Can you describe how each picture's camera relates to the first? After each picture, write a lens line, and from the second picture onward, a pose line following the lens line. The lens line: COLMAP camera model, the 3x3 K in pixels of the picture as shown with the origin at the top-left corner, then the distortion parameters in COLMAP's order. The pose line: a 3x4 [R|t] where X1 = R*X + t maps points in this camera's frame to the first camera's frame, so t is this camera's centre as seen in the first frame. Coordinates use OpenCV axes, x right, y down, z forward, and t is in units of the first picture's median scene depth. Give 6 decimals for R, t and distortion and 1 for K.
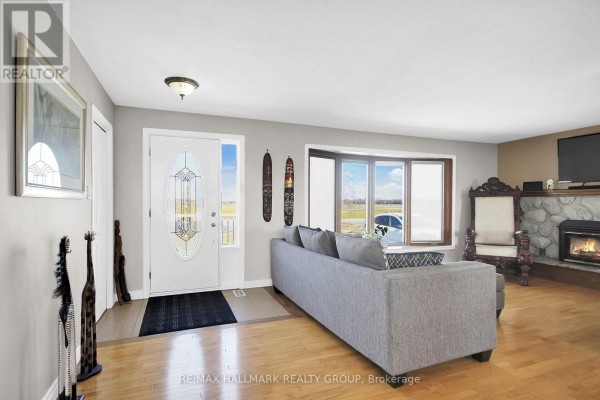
lens RADIAL K [[309.2, 0, 297.8], [0, 309.2, 204.1], [0, 0, 1]] dist [0.005495, 0.000371]
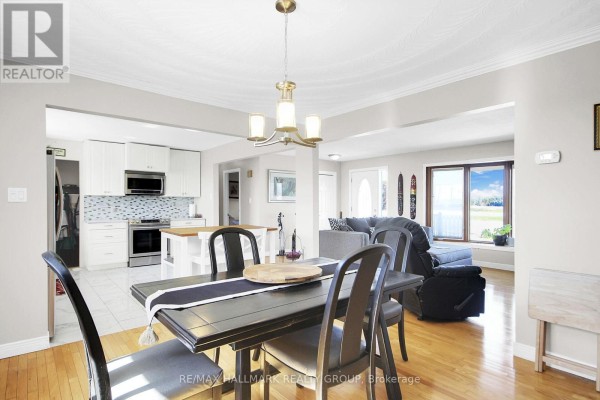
lens RADIAL K [[324.4, 0, 298.9], [0, 324.4, 205.7], [0, 0, 1]] dist [0.014904, 0.000971]
pose [[0.318374, 0.007369, -0.947936, 1.187884], [-0.005444, 0.999968, 0.005945, -0.003509], [0.947949, 0.003268, 0.318404, -0.053742]]
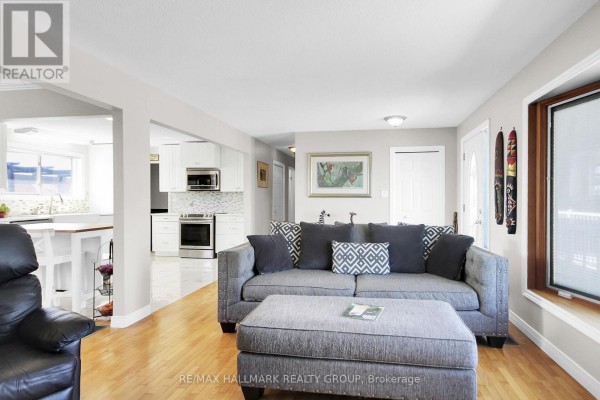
lens RADIAL K [[328.6, 0, 323.7], [0, 328.6, 199.6], [0, 0, 1]] dist [-0.000484, 0.000121]
pose [[-0.503462, 0.001860, -0.864016, 0.689632], [-0.003076, 0.999987, 0.003946, -0.004212], [0.864012, 0.004644, -0.503450, 0.896404]]
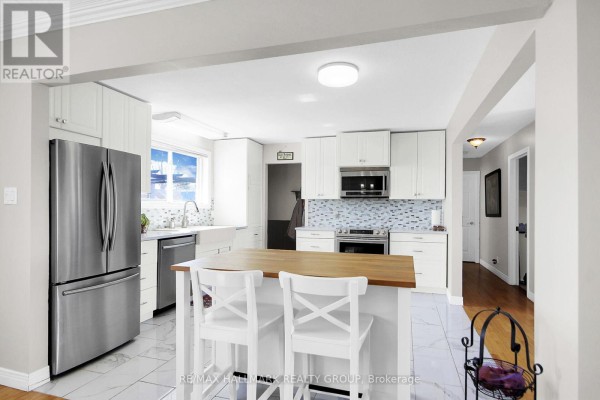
lens RADIAL K [[324.4, 0, 298.9], [0, 324.4, 205.7], [0, 0, 1]] dist [0.014904, 0.000971]
pose [[-0.635506, -0.009068, -0.772043, 0.659206], [-0.010413, 0.999941, -0.003173, -0.004626], [0.772026, 0.006023, -0.635563, 0.259715]]
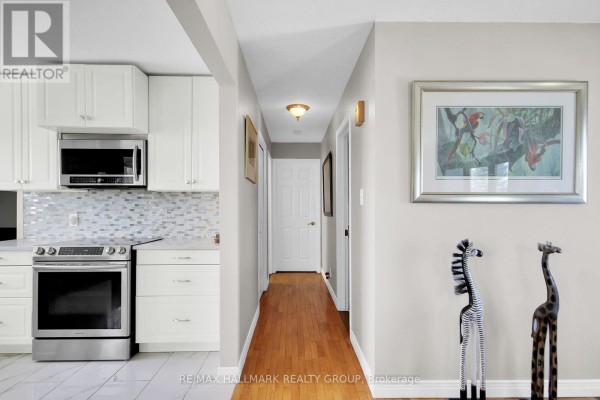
lens RADIAL K [[324.4, 0, 298.9], [0, 324.4, 205.7], [0, 0, 1]] dist [0.014904, 0.000971]
pose [[-0.354968, -0.000085, -0.934879, 0.171890], [-0.001671, 0.999998, 0.000543, -0.004093], [0.934877, 0.001755, -0.354967, 0.296012]]
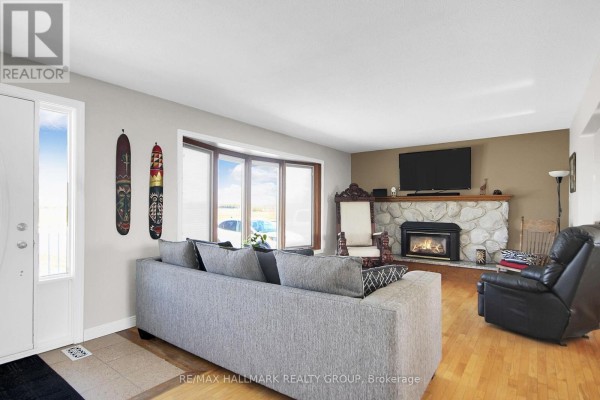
lens RADIAL K [[314.0, 0, 299.5], [0, 314.0, 204.0], [0, 0, 1]] dist [0.005033, 0.000785]
pose [[0.854972, 0.006003, 0.518640, -0.109616], [0.000253, 0.999928, -0.011991, -0.002581], [-0.518675, 0.010383, 0.854908, 0.175626]]
